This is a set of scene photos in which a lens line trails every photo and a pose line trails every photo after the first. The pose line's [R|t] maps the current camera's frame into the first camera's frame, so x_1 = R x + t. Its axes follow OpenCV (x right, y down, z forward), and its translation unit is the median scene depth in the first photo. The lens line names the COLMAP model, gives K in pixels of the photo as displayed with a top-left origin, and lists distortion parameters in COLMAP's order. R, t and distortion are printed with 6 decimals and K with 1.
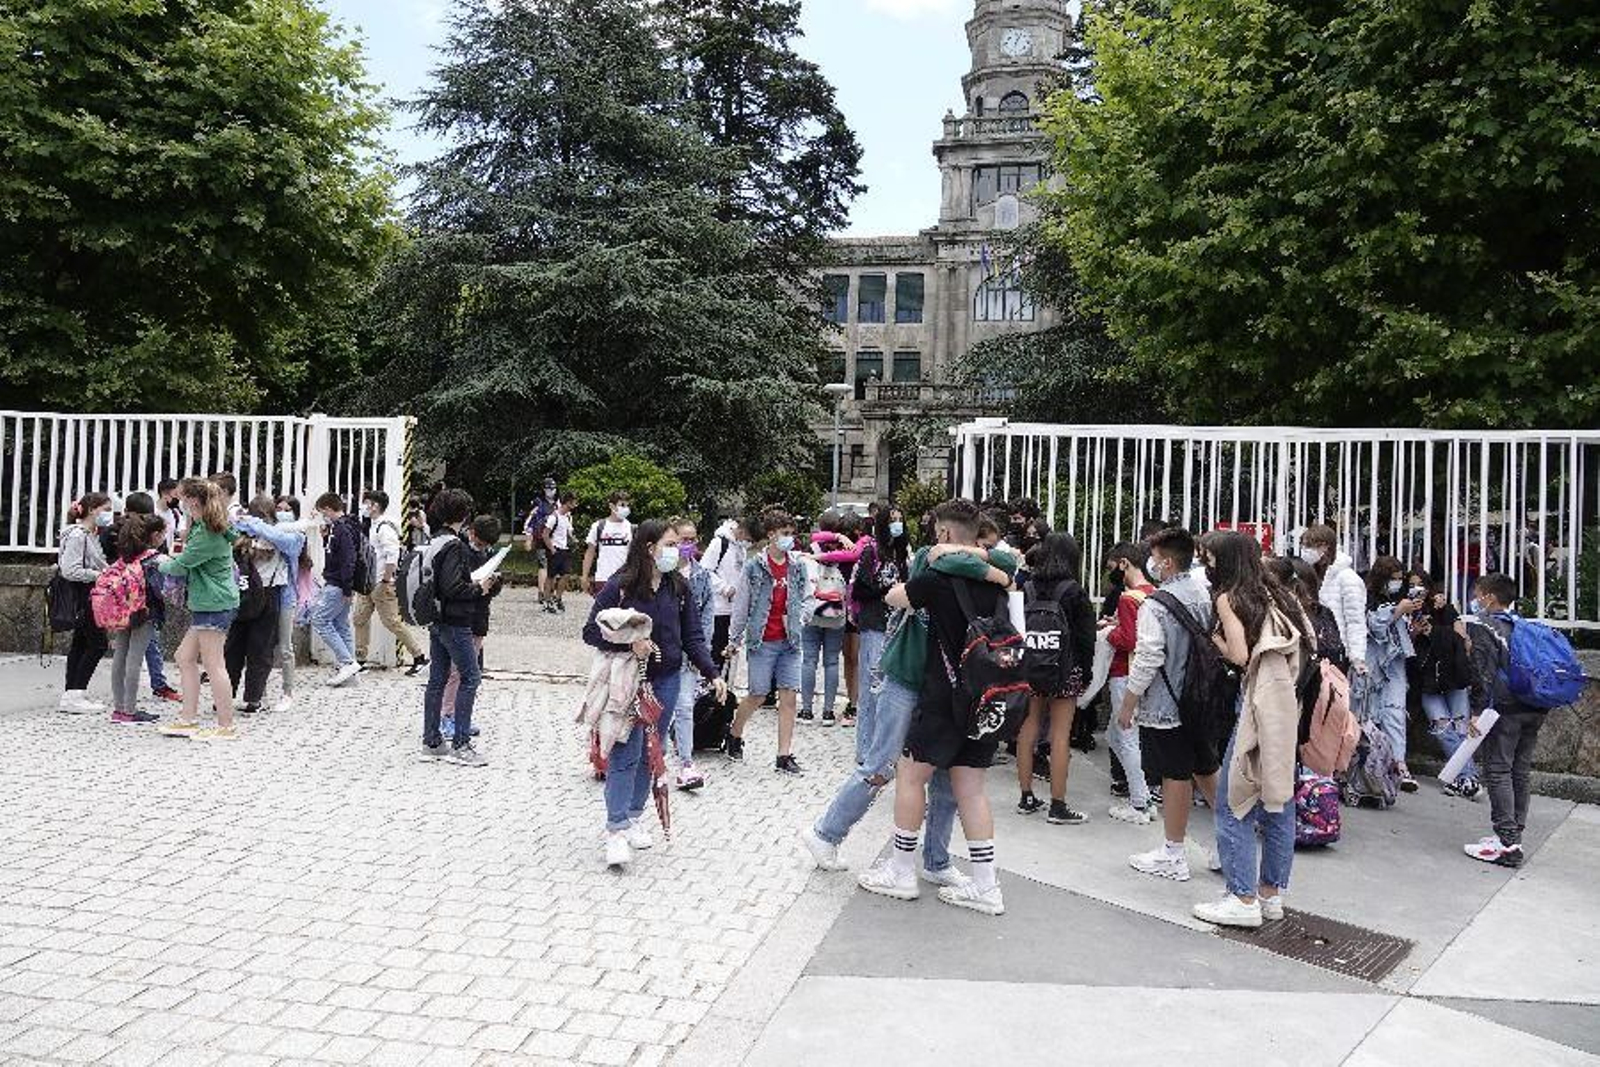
lens RADIAL K [[1140.2, 0, 787.7], [0, 1140.2, 519.3], [0, 0, 1]] dist [0.017762, -0.004608]
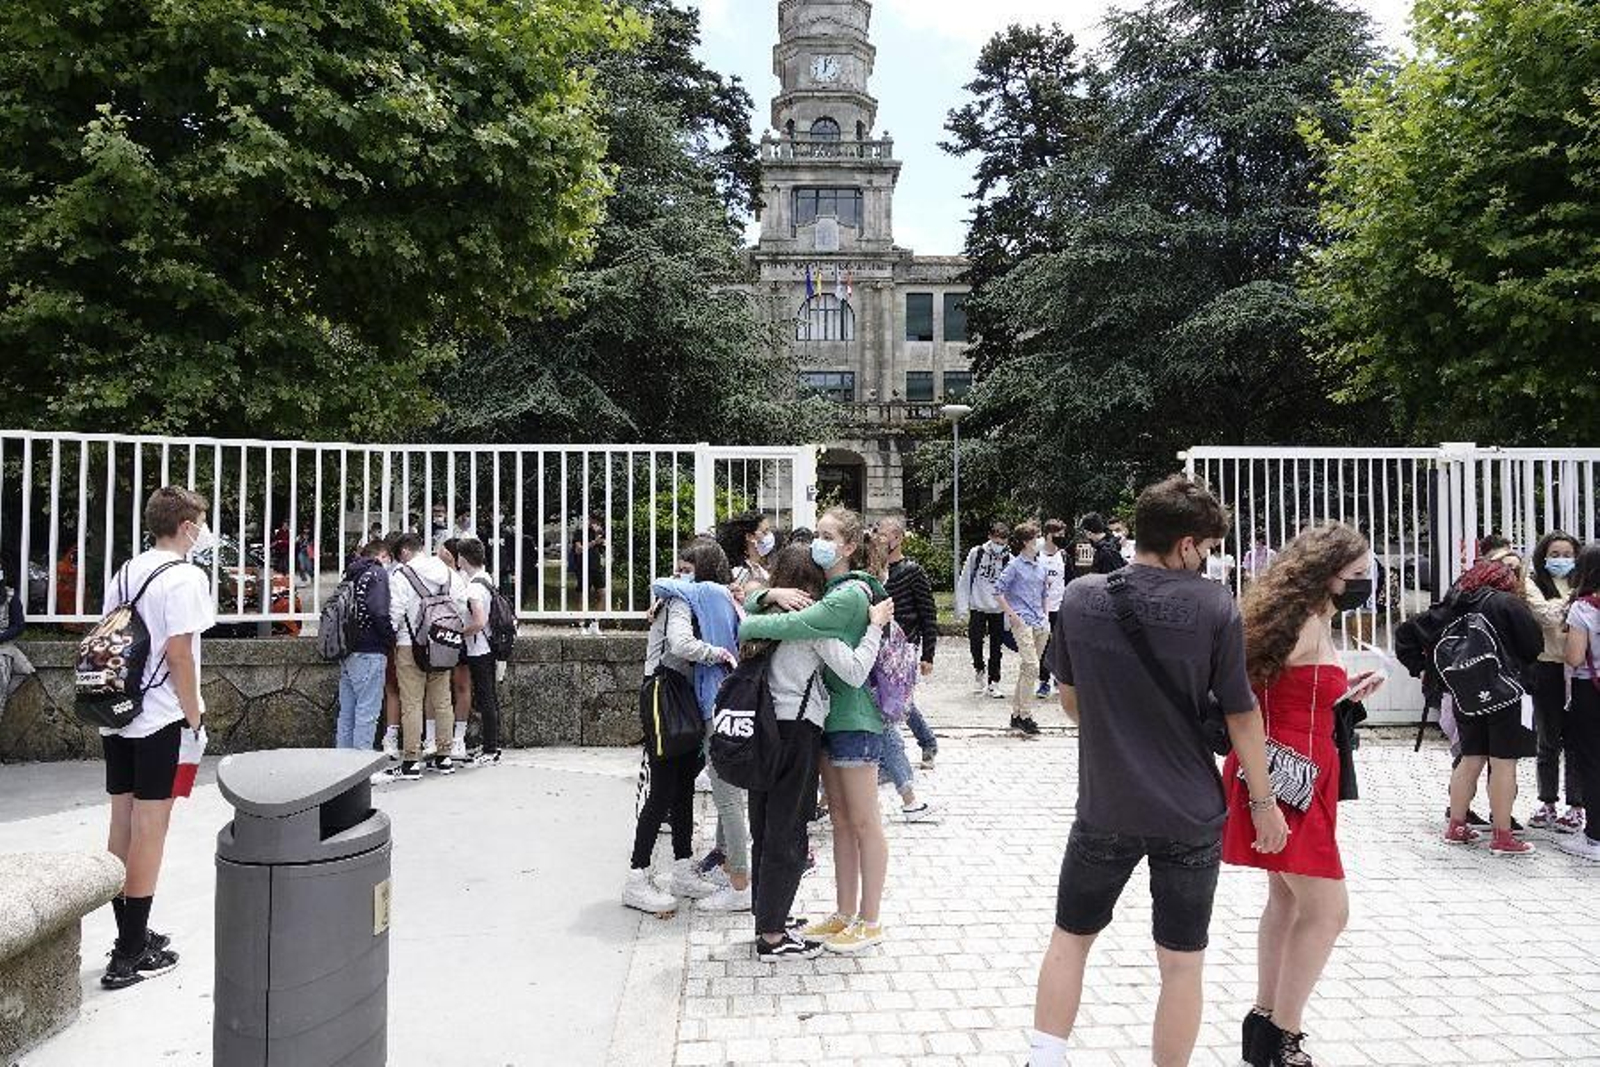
lens RADIAL K [[1140.2, 0, 792.1], [0, 1140.2, 520.9], [0, 0, 1]] dist [0.017762, -0.004608]
pose [[0.959993, -0.027075, 0.278712, -0.526354], [0.030773, 0.999487, -0.008900, -0.021345], [-0.278328, 0.017121, 0.960334, 0.144817]]
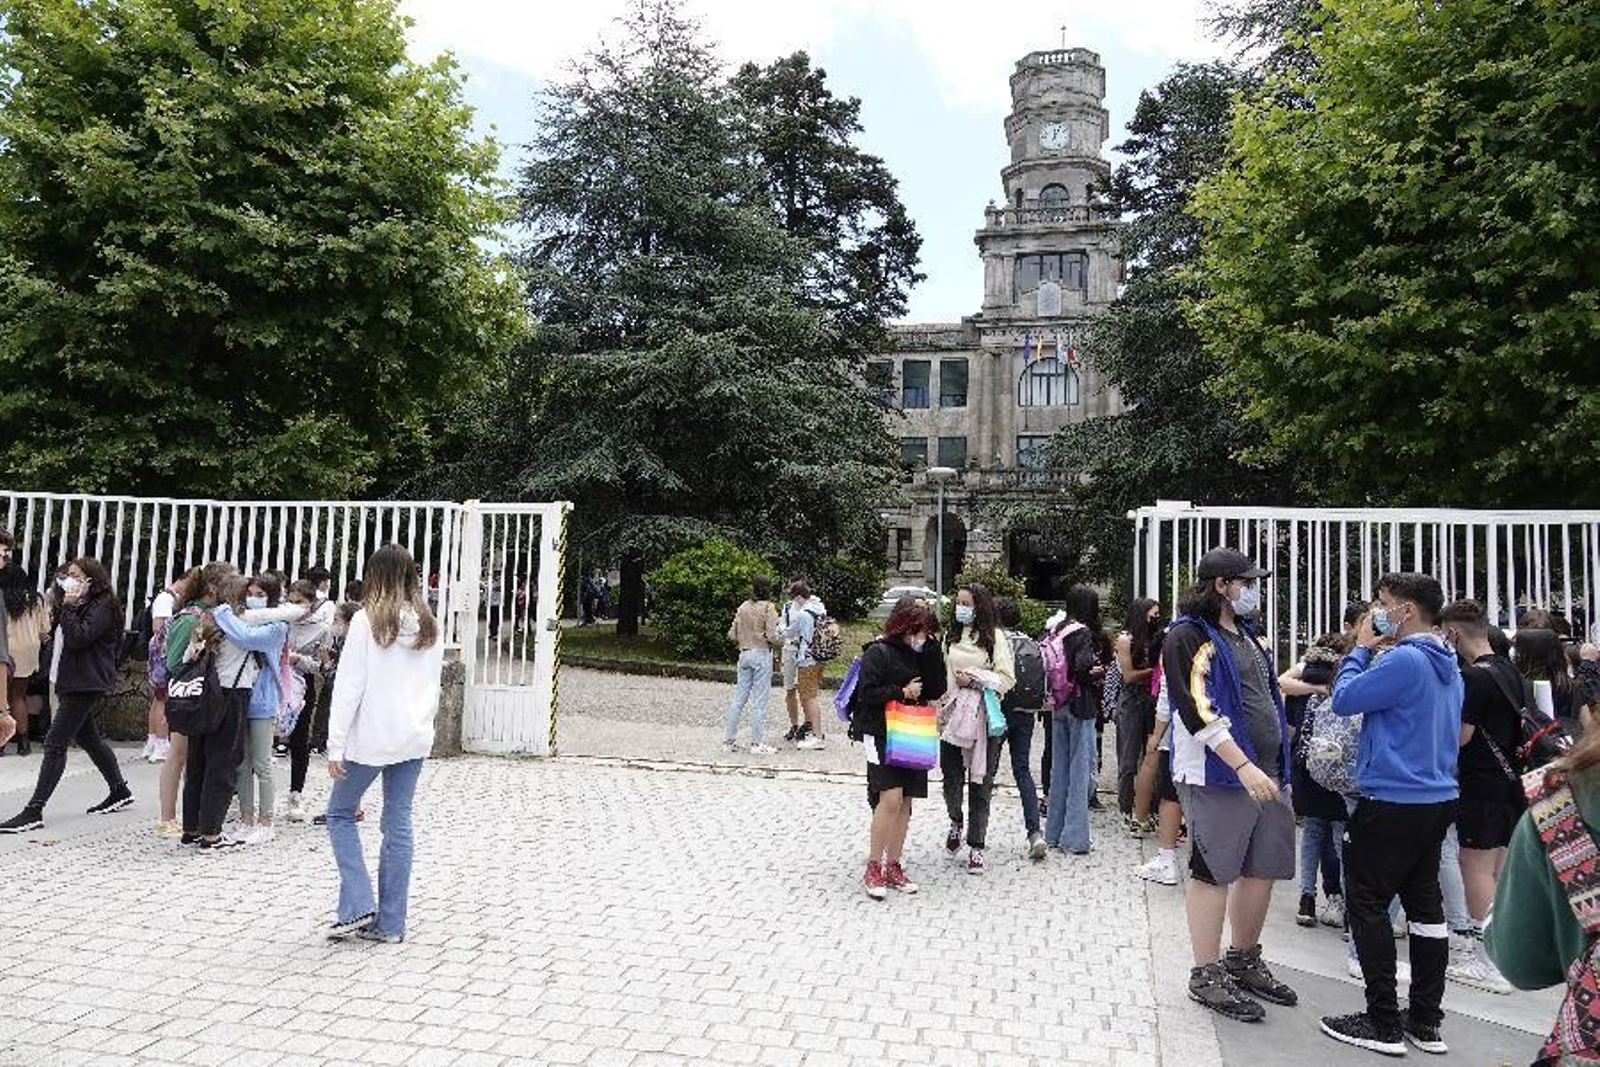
lens RADIAL K [[1140.2, 0, 788.0], [0, 1140.2, 517.1], [0, 0, 1]] dist [0.017762, -0.004608]
pose [[0.999886, -0.004585, -0.014365, -0.108194], [0.003478, 0.997092, -0.076125, -0.000689], [0.014672, 0.076066, 0.996995, 0.012461]]
